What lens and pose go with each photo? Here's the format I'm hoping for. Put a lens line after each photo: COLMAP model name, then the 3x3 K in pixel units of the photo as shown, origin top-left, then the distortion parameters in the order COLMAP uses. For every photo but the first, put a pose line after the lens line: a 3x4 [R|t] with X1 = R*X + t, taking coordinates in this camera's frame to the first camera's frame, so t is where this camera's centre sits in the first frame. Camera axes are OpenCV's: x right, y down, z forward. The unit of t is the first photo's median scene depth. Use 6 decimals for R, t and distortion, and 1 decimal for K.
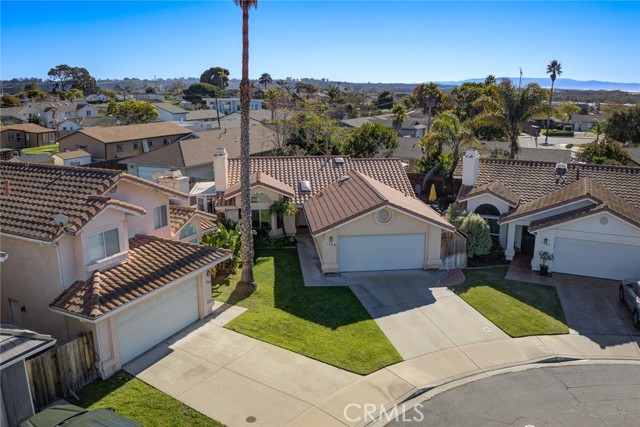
lens RADIAL K [[533.7, 0, 324.2], [0, 533.7, 206.6], [0, 0, 1]] dist [-0.097511, -0.027279]
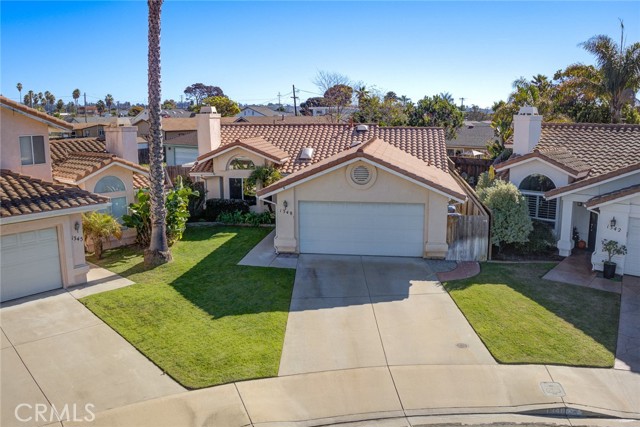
lens RADIAL K [[533.7, 0, 324.2], [0, 533.7, 206.6], [0, 0, 1]] dist [-0.097511, -0.027279]
pose [[0.967447, 0.041443, -0.249659, 0.253704], [-0.053573, 0.997681, -0.041989, 0.095303], [0.247340, 0.053997, 0.967423, 0.331092]]
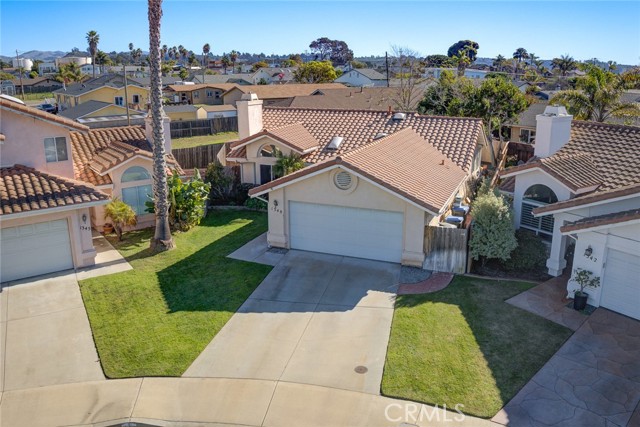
lens RADIAL K [[533.7, 0, 324.2], [0, 533.7, 206.6], [0, 0, 1]] dist [-0.097511, -0.027279]
pose [[0.878219, 0.122324, -0.462351, 0.447314], [-0.104719, 0.992462, 0.063664, 0.010083], [0.466653, -0.007494, 0.884409, 0.370500]]
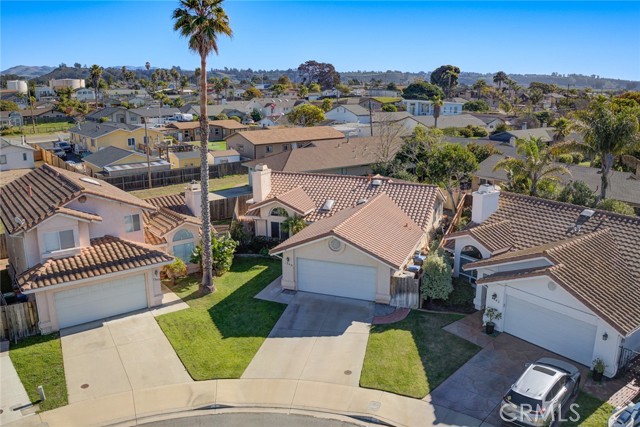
lens RADIAL K [[533.7, 0, 324.2], [0, 533.7, 206.6], [0, 0, 1]] dist [-0.097511, -0.027279]
pose [[0.889343, 0.104530, -0.445131, 0.579145], [-0.099107, 0.994443, 0.035516, -0.097244], [0.446370, 0.012530, 0.894761, 0.054603]]
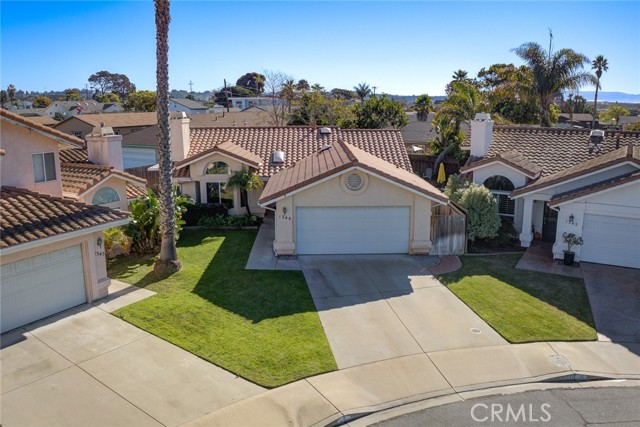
lens RADIAL K [[533.7, 0, 324.2], [0, 533.7, 206.6], [0, 0, 1]] dist [-0.097511, -0.027279]
pose [[0.996602, 0.015183, -0.080953, 0.138469], [-0.017072, 0.999597, -0.022697, 0.074989], [0.080575, 0.024002, 0.996459, 0.243282]]
